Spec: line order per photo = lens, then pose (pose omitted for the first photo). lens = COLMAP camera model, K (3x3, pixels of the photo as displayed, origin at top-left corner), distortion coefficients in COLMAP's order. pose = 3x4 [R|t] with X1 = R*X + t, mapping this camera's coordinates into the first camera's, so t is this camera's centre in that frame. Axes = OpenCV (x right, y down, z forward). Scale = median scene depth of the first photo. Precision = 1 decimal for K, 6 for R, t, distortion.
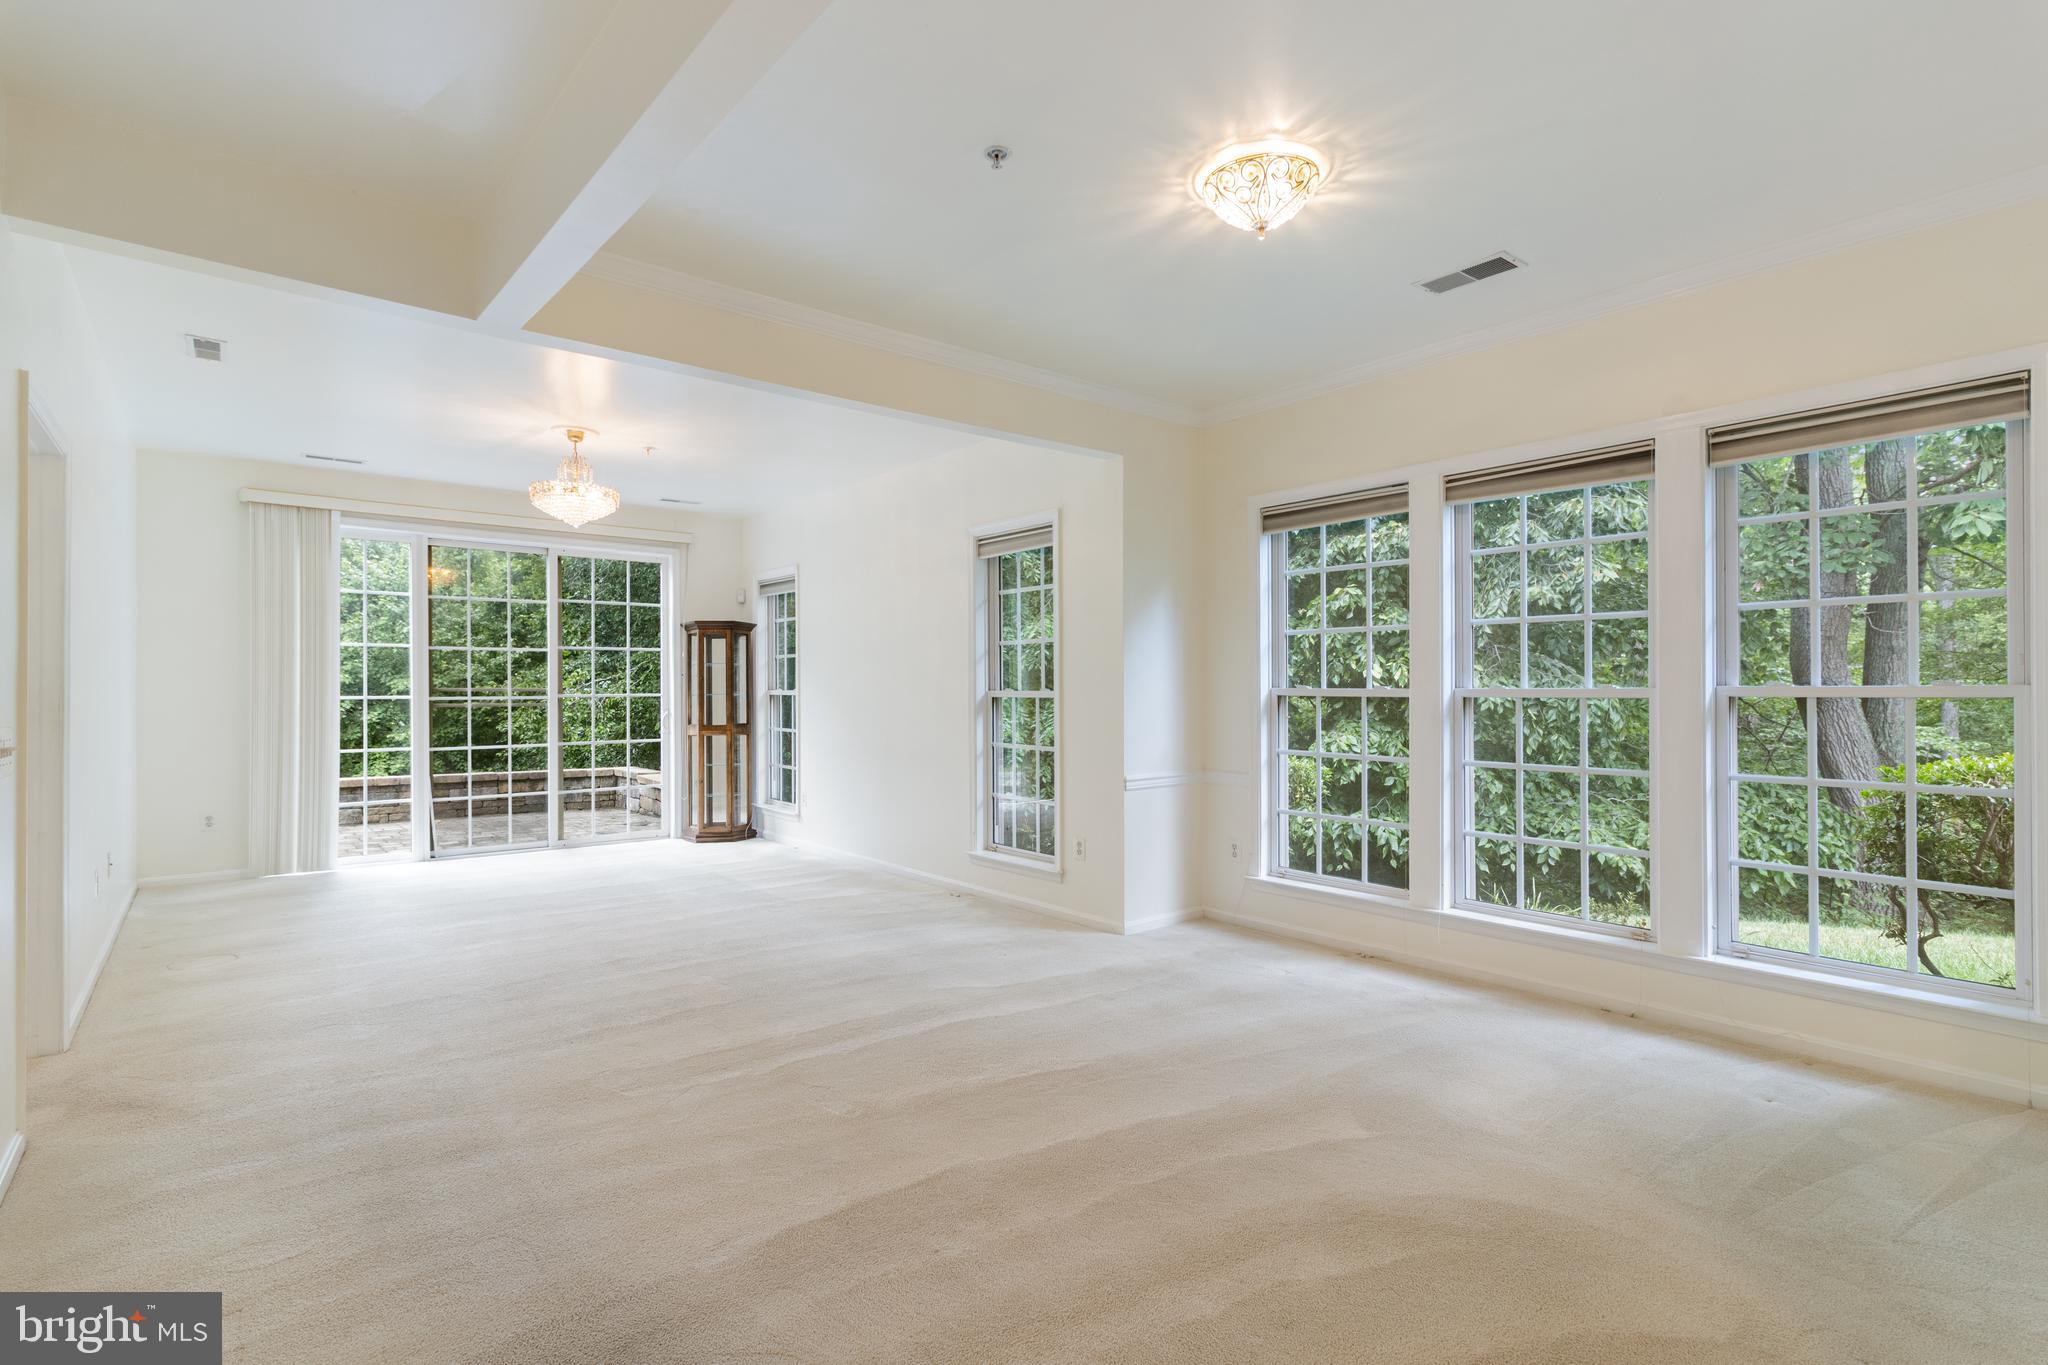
lens RADIAL K [[988.5, 0, 999.0], [0, 988.5, 694.5], [0, 0, 1]] dist [-0.002363, -0.001119]
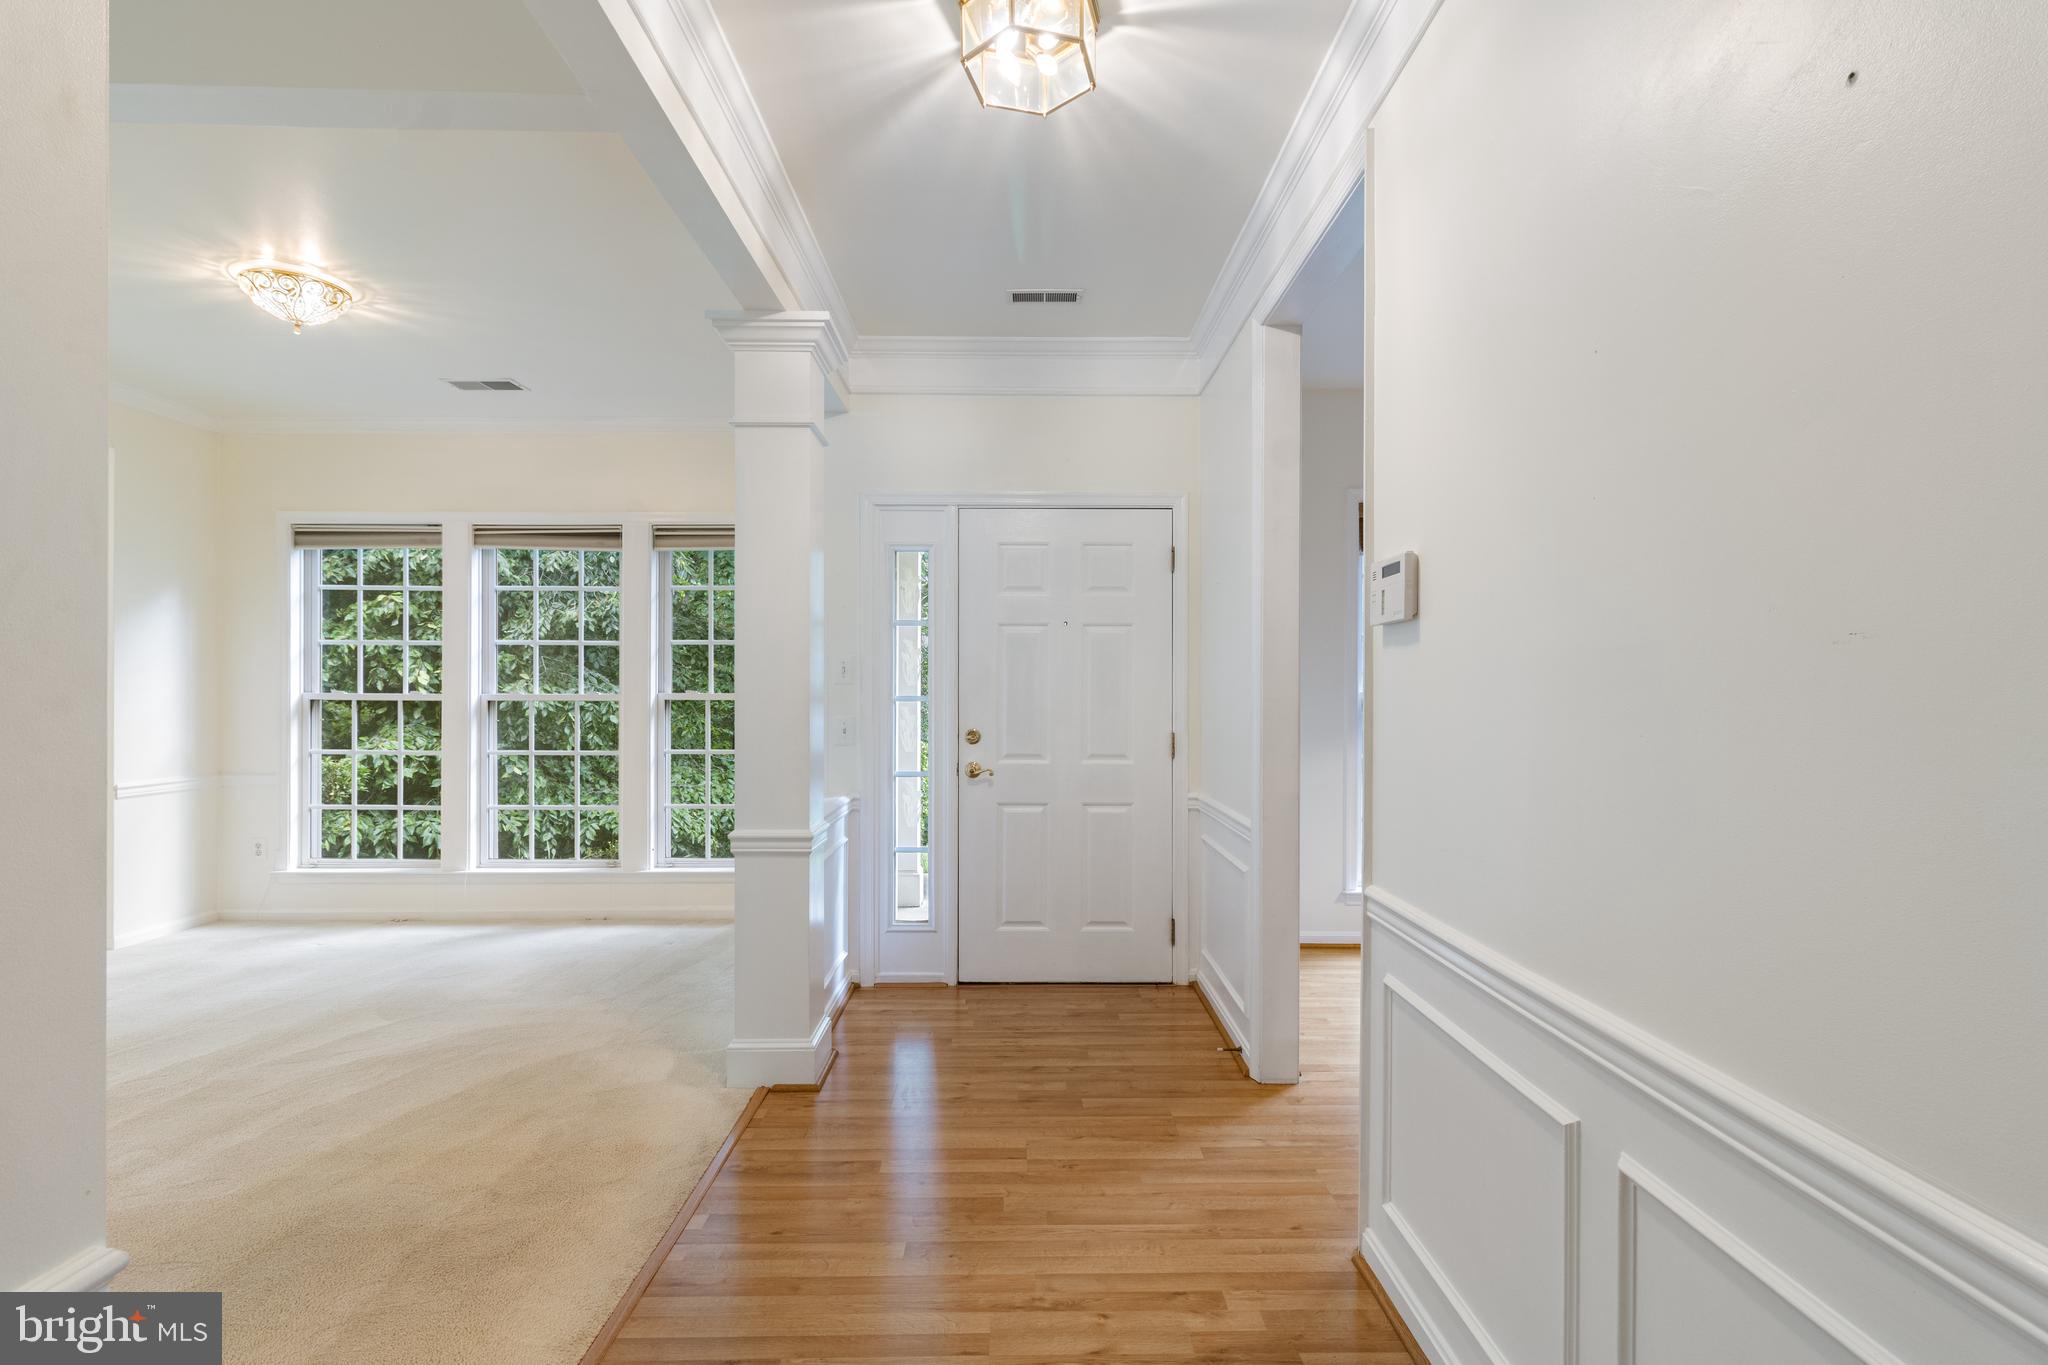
lens RADIAL K [[964.8, 0, 1032.7], [0, 964.8, 691.8], [0, 0, 1]] dist [0.016487, -0.000654]
pose [[0.609340, 0.007466, 0.792874, -0.074166], [0.000331, 0.999953, -0.009670, 0.002714], [-0.792909, 0.006155, 0.609309, -0.252960]]
